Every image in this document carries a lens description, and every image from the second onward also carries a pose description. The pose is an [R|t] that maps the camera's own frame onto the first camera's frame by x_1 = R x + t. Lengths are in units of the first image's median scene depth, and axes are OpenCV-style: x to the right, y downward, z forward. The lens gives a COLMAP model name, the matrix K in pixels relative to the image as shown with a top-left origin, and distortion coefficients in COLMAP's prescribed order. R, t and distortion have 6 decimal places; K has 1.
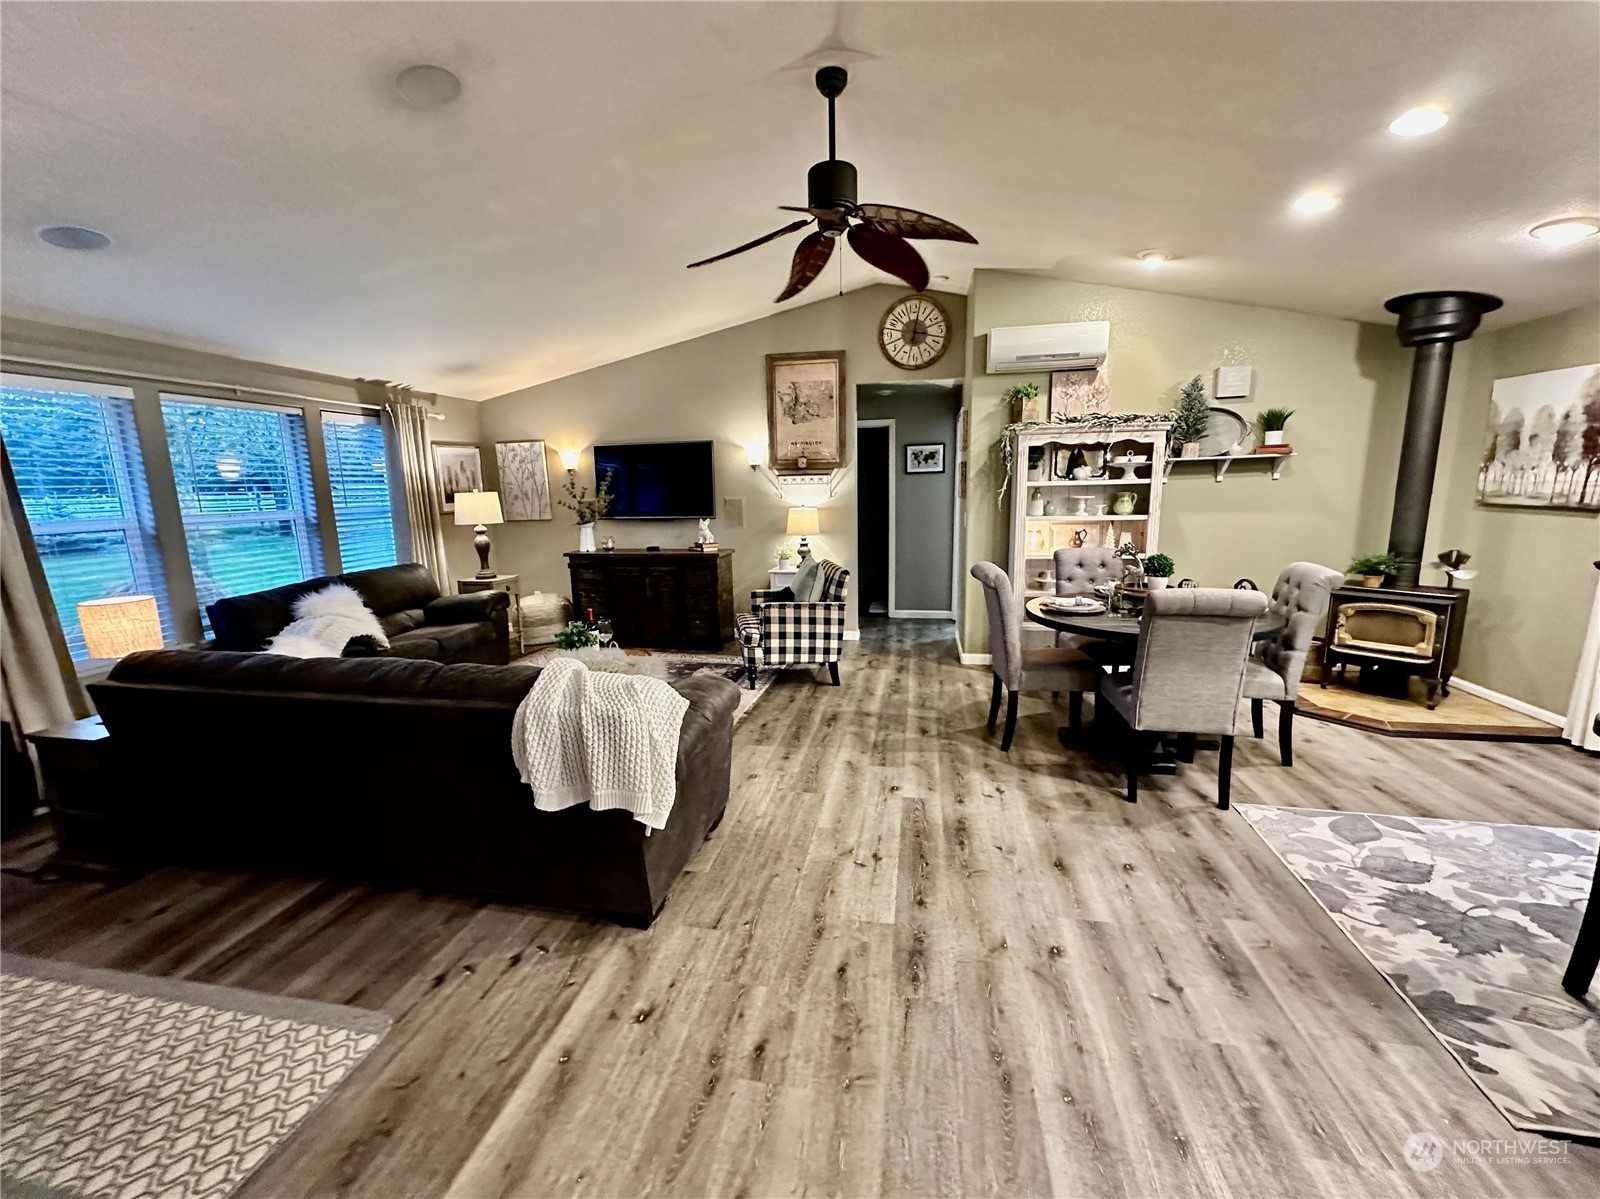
lens RADIAL K [[637.8, 0, 798.4], [0, 637.8, 599.3], [0, 0, 1]] dist [-0.001900, 0.000135]
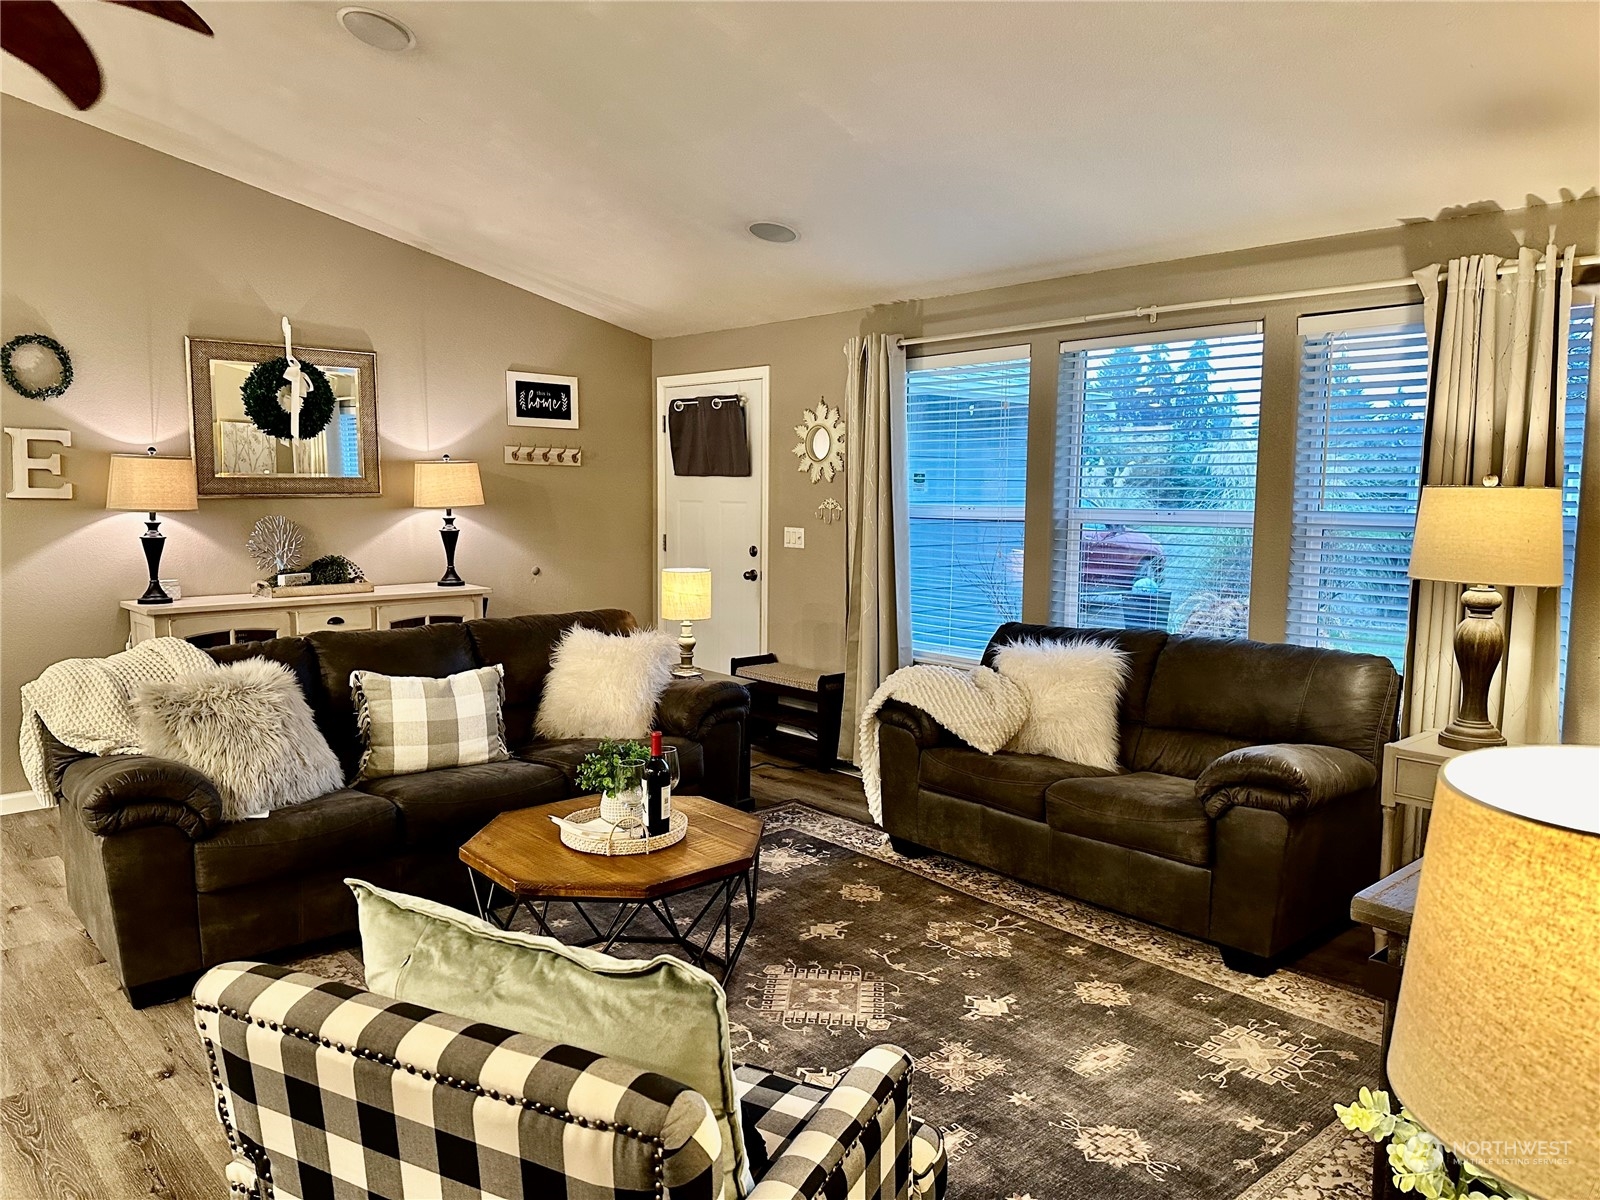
lens RADIAL K [[1102.2, 0, 791.6], [0, 1102.2, 596.3], [0, 0, 1]] dist [0.103874, -0.132607]
pose [[-0.590939, 0.094614, -0.801149, 0.214774], [-0.140658, 0.965802, 0.217810, -0.232880], [0.794359, 0.241401, -0.557422, 1.298731]]
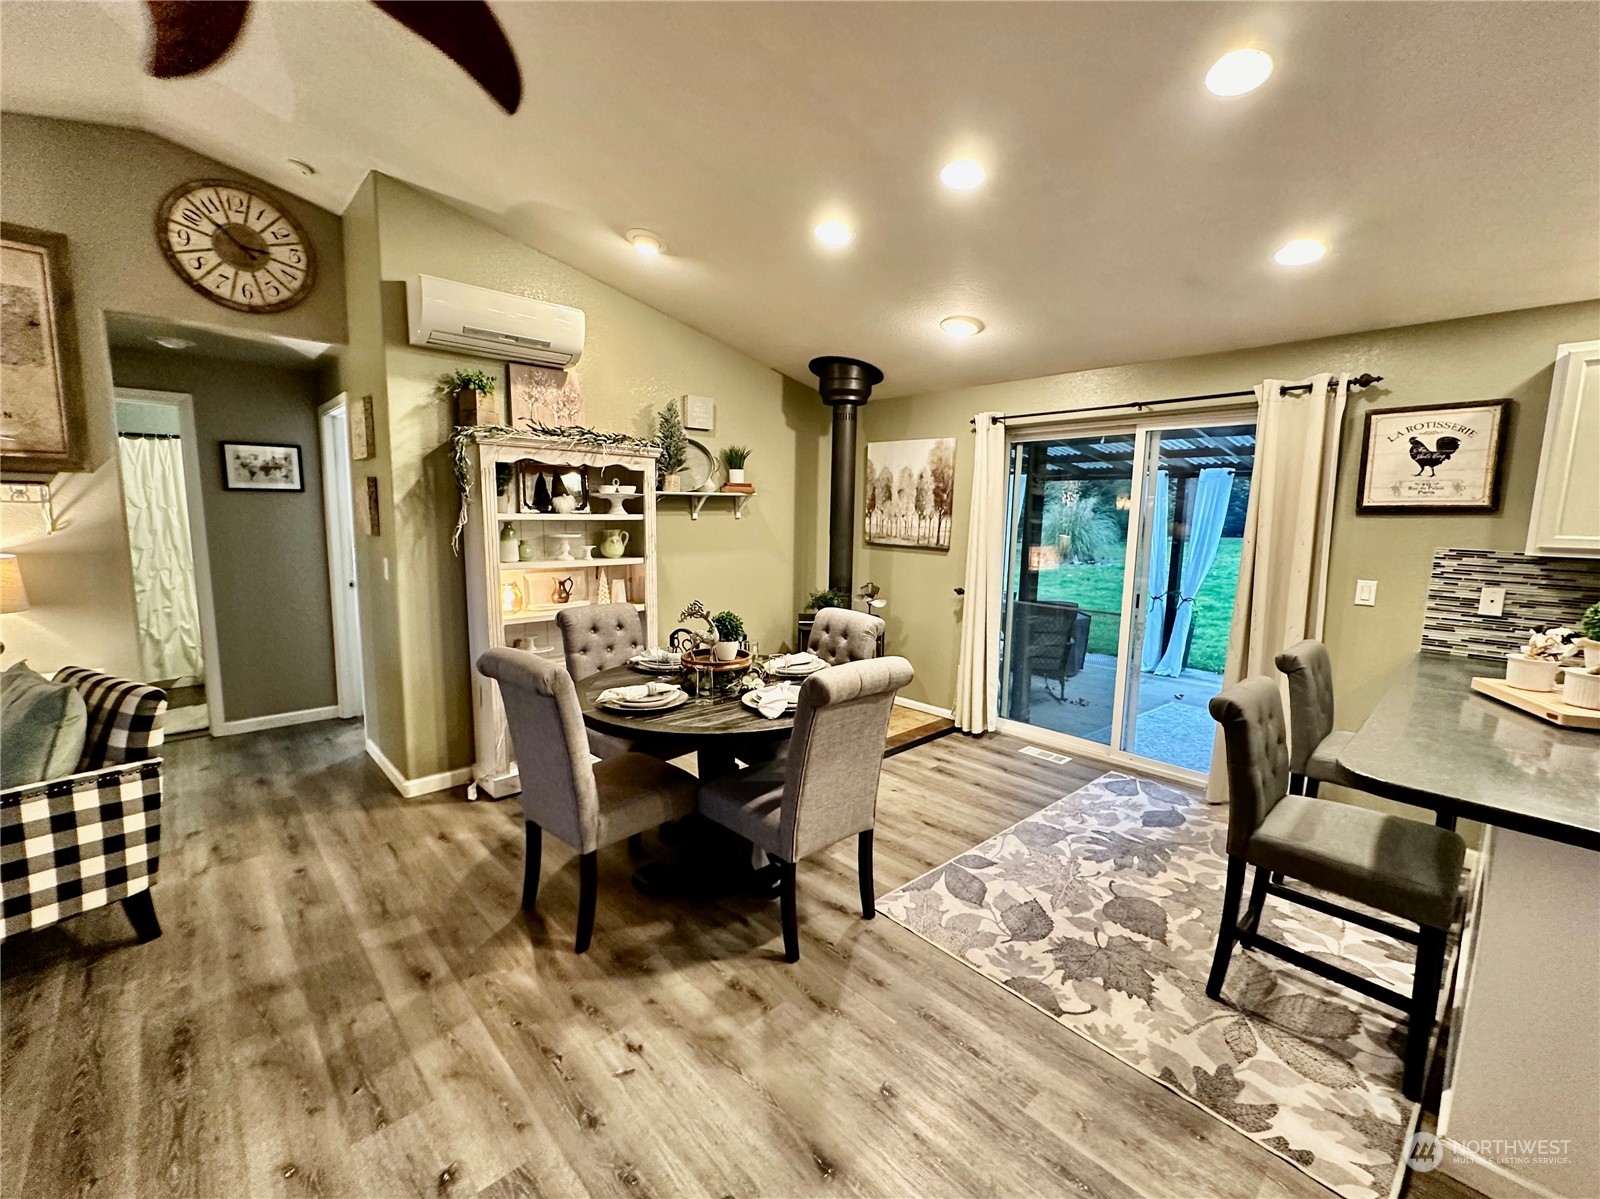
lens RADIAL K [[671.0, 0, 796.6], [0, 671.0, 598.5], [0, 0, 1]] dist [-0.001666, 0.000165]
pose [[0.588348, -0.072712, 0.805332, -0.040819], [0.112610, 0.993611, 0.007443, -0.065674], [-0.800728, 0.086309, 0.592778, 0.337596]]
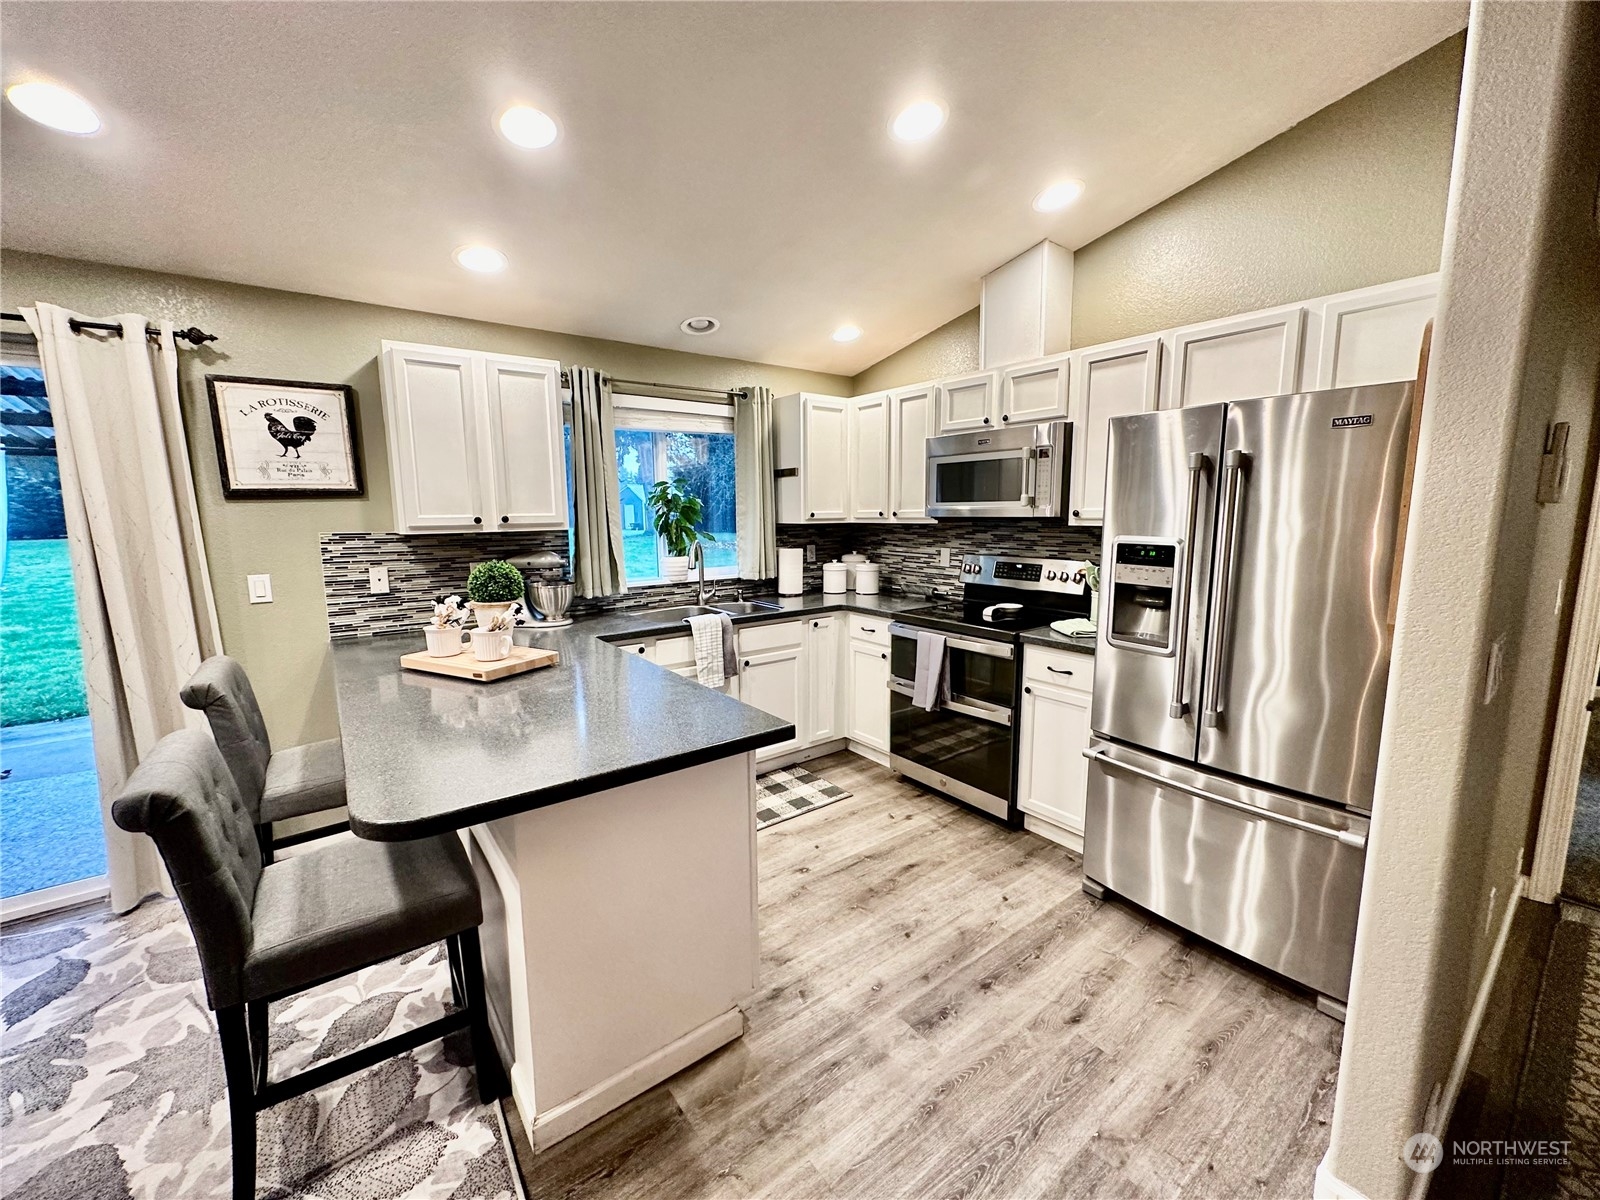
lens RADIAL K [[637.8, 0, 798.4], [0, 637.8, 599.8], [0, 0, 1]] dist [-0.001900, 0.000135]
pose [[-0.740021, -0.066455, 0.669293, 0.115999], [0.144370, 0.956217, 0.254570, -0.067248], [-0.656907, 0.285014, -0.698027, 0.362681]]
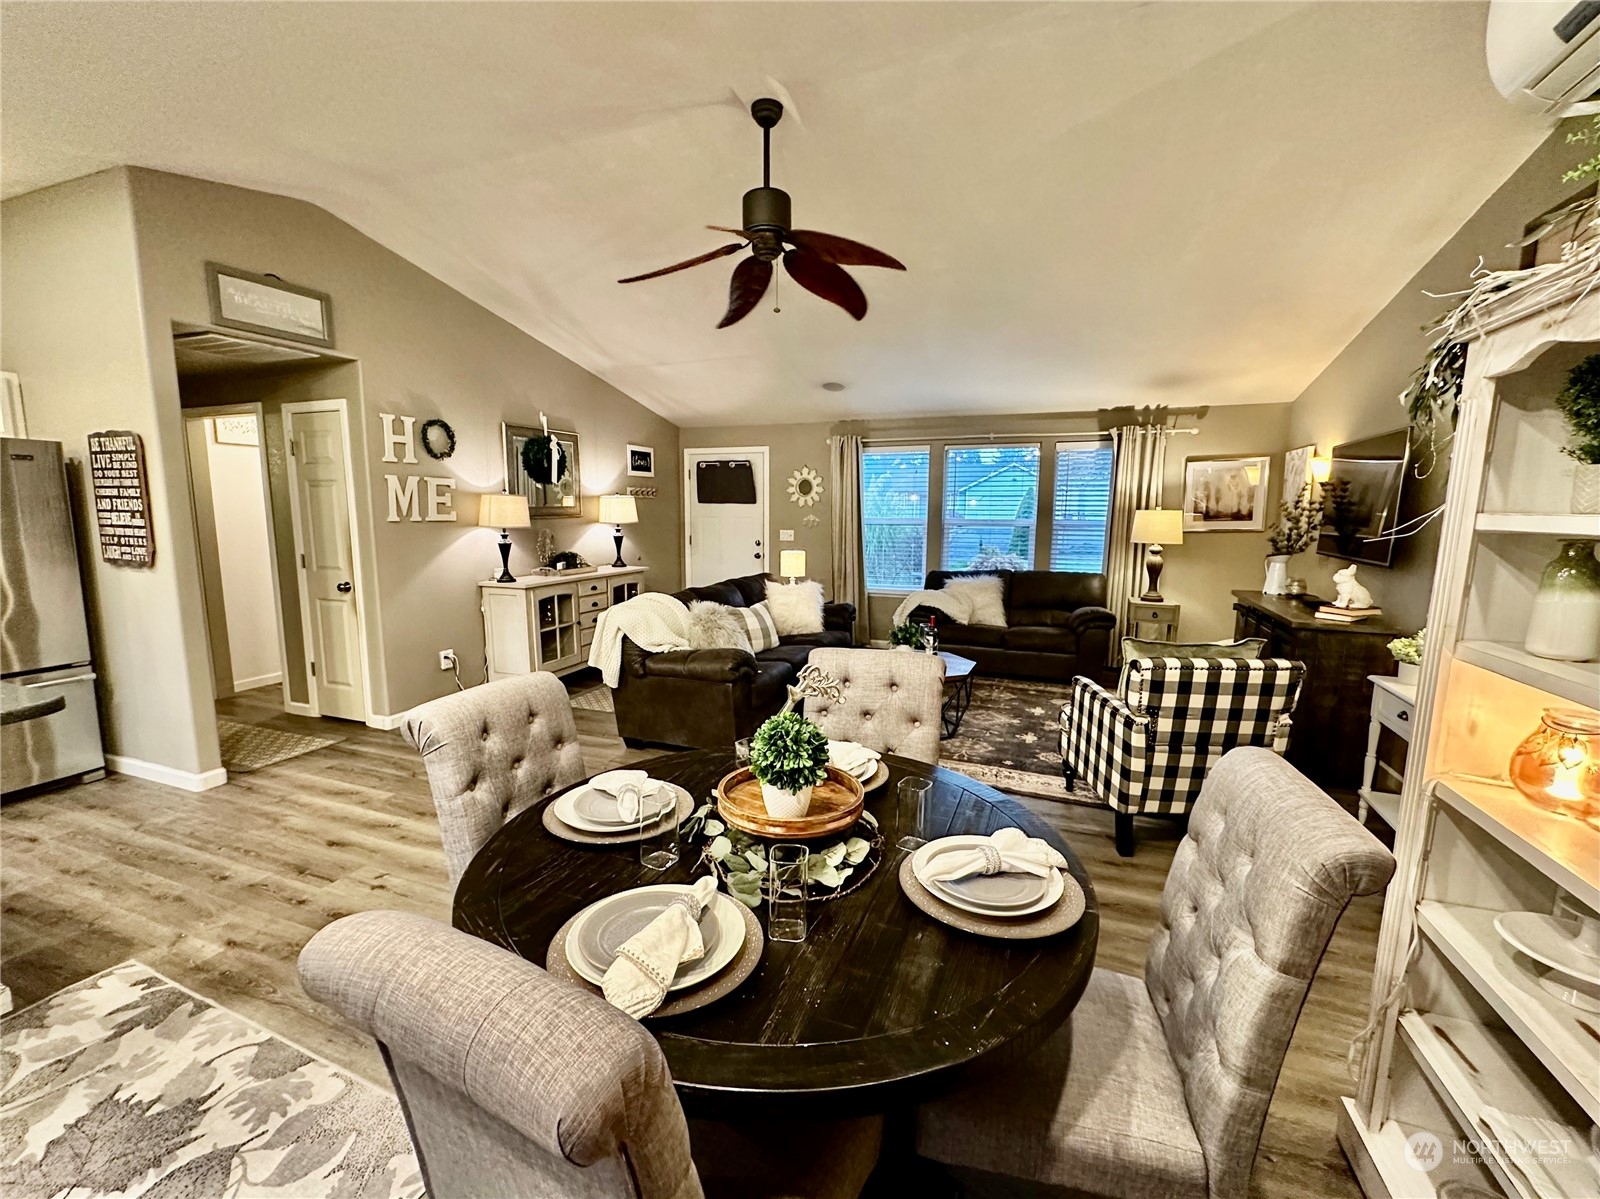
lens RADIAL K [[671.0, 0, 796.6], [0, 671.0, 598.5], [0, 0, 1]] dist [-0.001666, 0.000165]
pose [[-0.180850, 0.151315, -0.971801, 0.714899], [-0.176294, 0.967103, 0.183391, -0.158916], [0.967581, 0.204489, -0.148224, 0.812338]]
